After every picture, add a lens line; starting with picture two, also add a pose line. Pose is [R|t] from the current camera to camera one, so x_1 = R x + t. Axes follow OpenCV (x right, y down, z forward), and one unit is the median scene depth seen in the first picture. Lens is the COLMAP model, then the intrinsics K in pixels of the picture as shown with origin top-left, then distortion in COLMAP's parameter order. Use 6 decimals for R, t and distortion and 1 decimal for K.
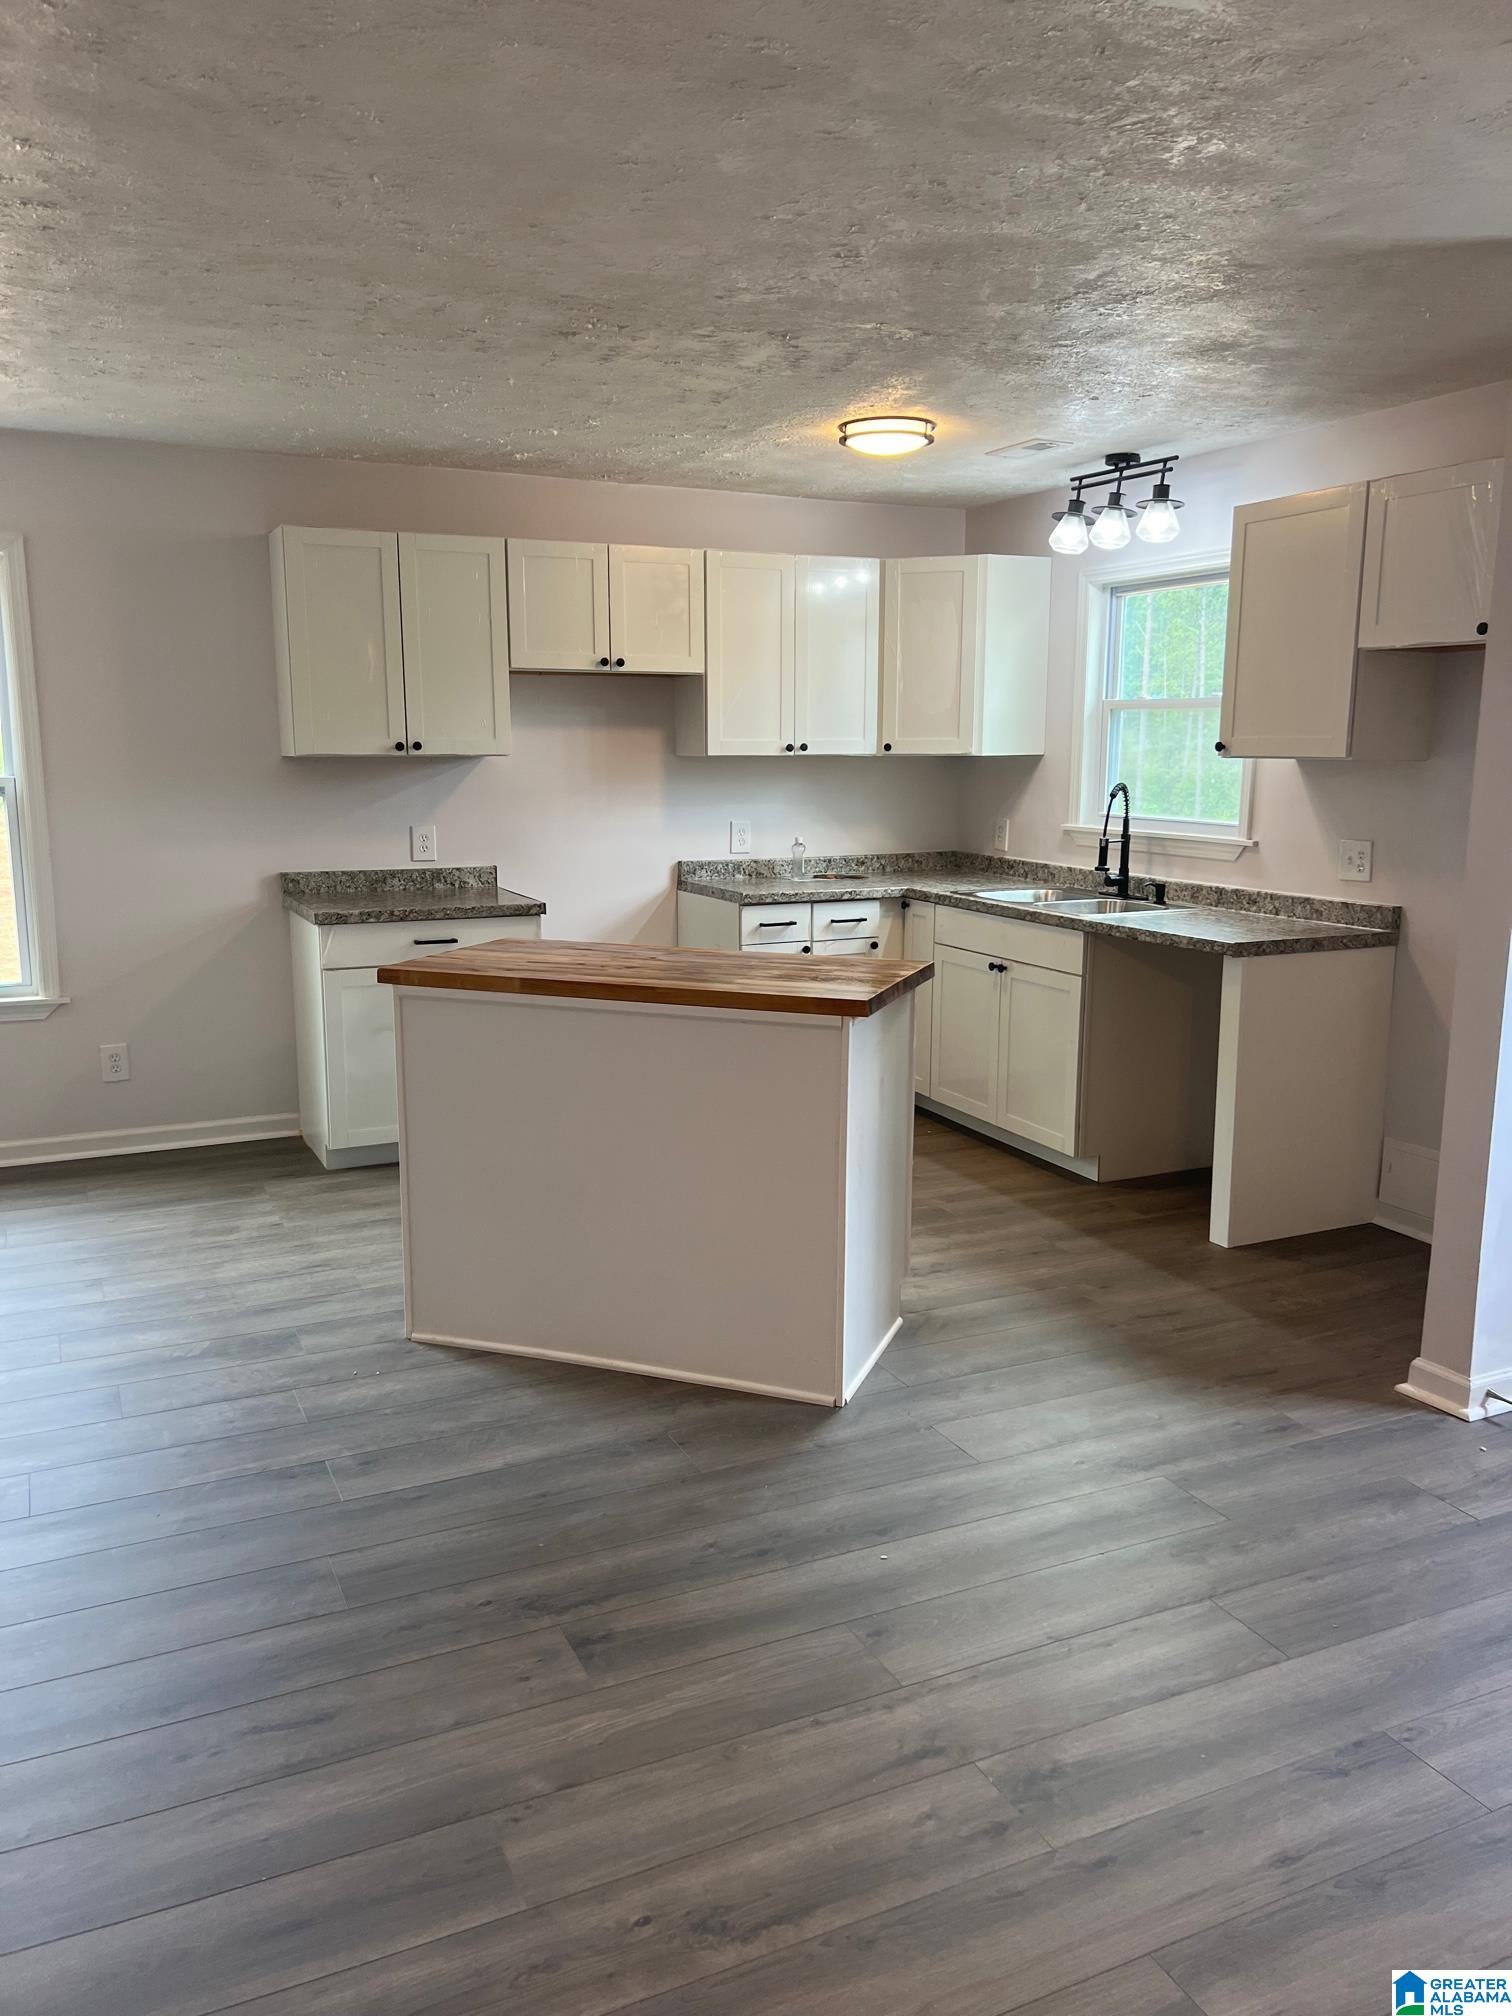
lens RADIAL K [[1502.1, 0, 754.0], [0, 1502.1, 1008.9], [0, 0, 1]] dist [0.014294, 0.000933]
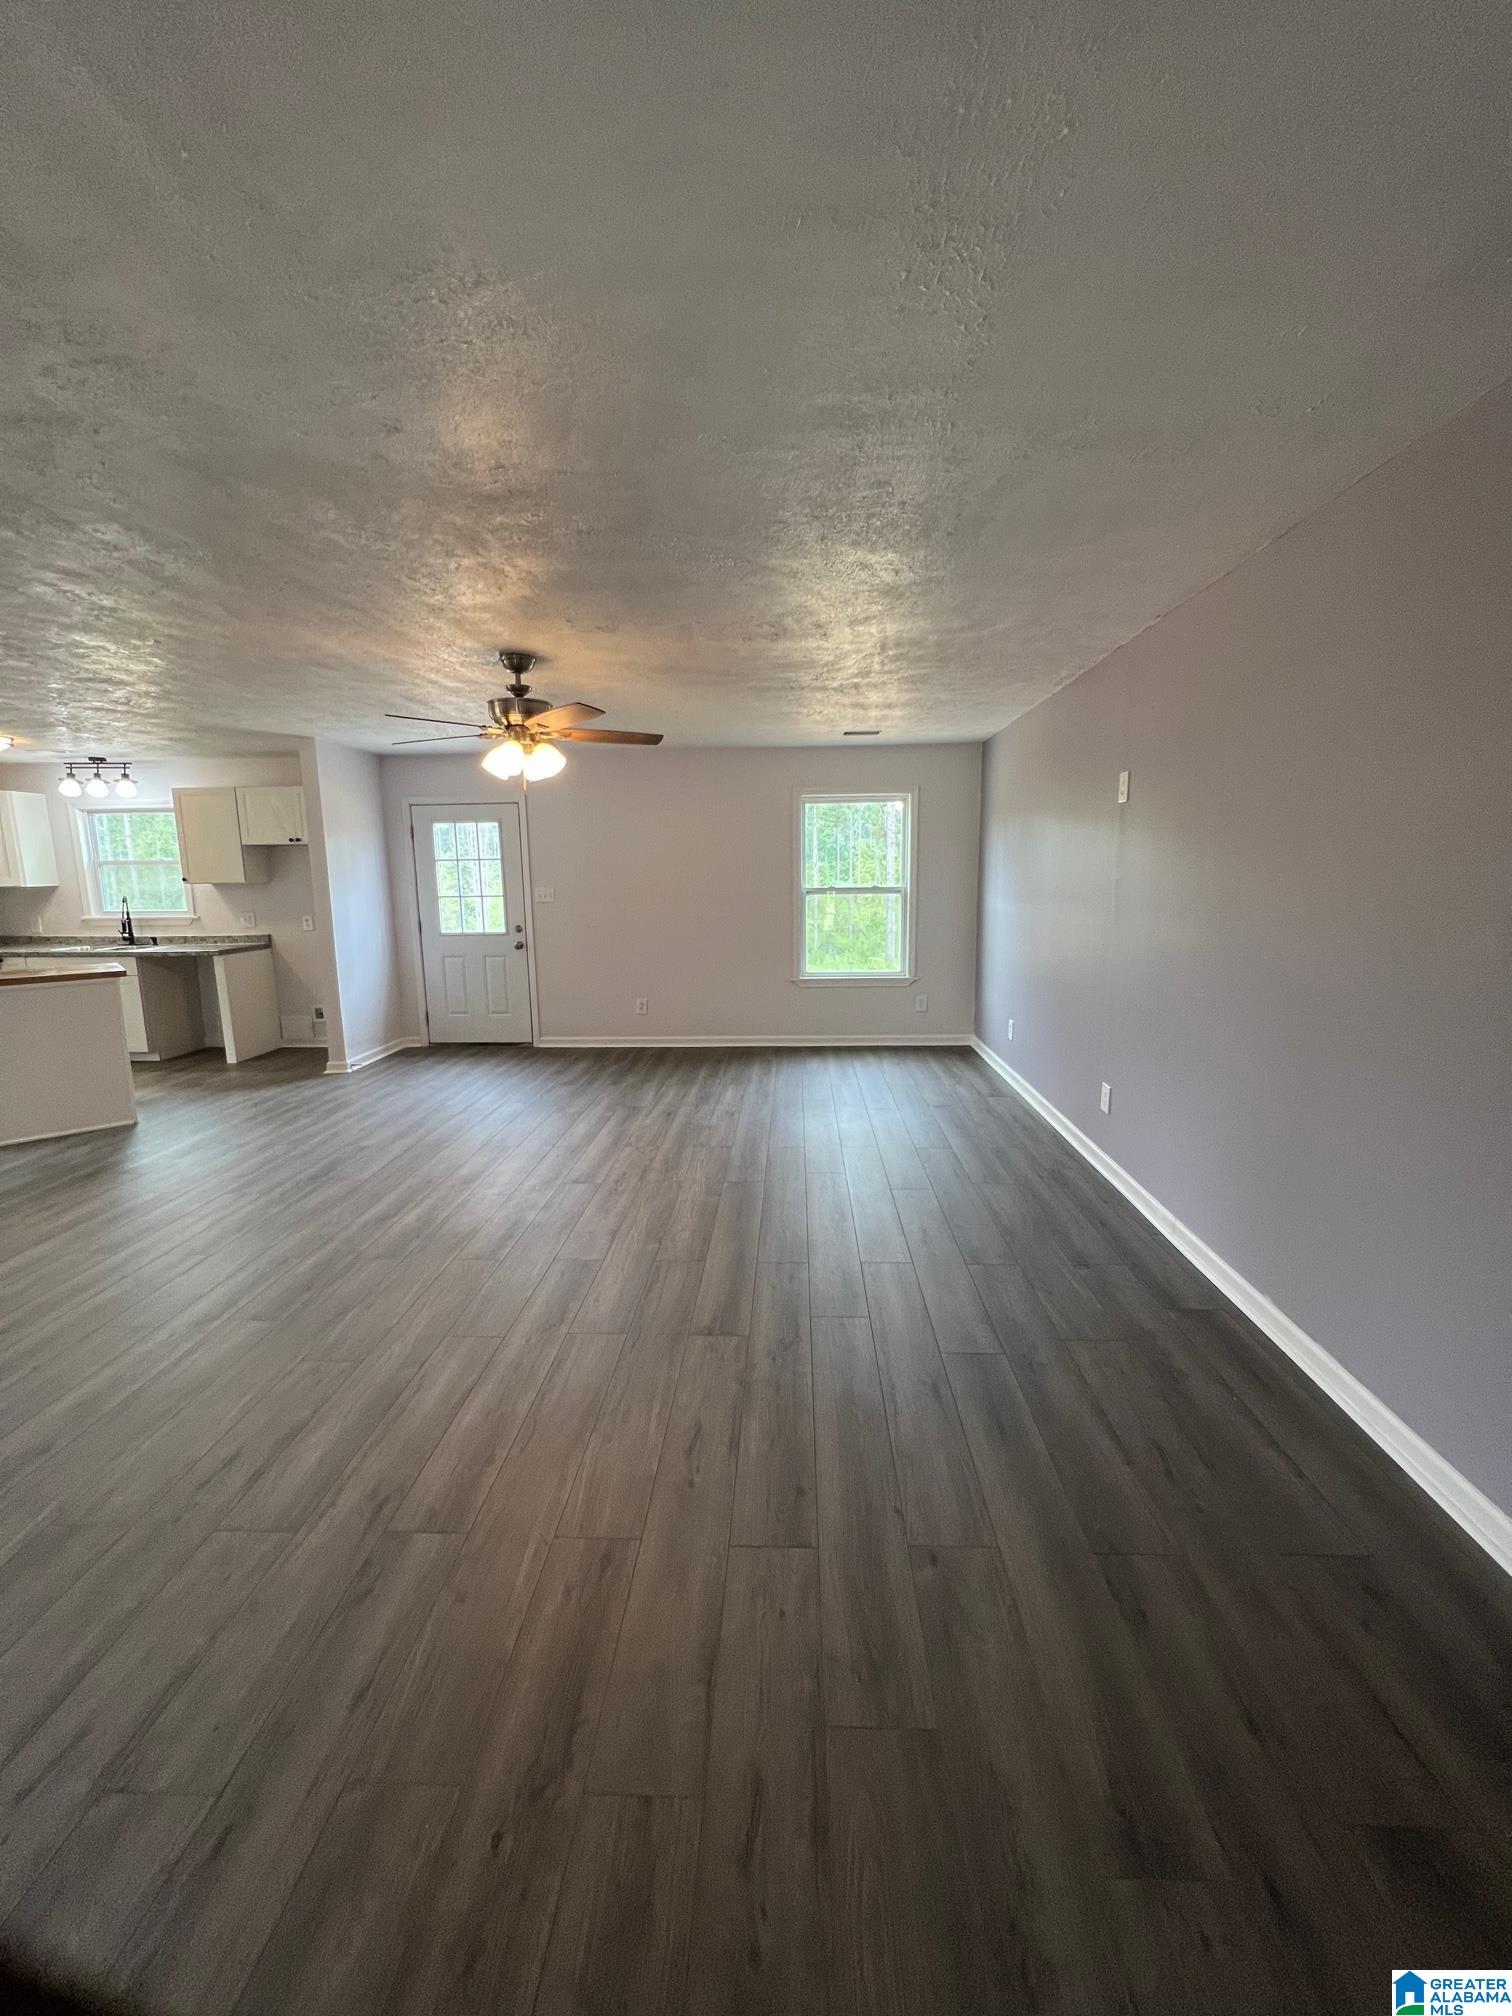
lens RADIAL K [[806.0, 0, 755.7], [0, 806.0, 1008.7], [0, 0, 1]] dist [0.000553, 0.000104]
pose [[0.465279, -0.156218, 0.871270, -0.449355], [0.171265, 0.981591, 0.084540, 0.089992], [-0.868438, 0.109883, 0.483469, -0.472765]]
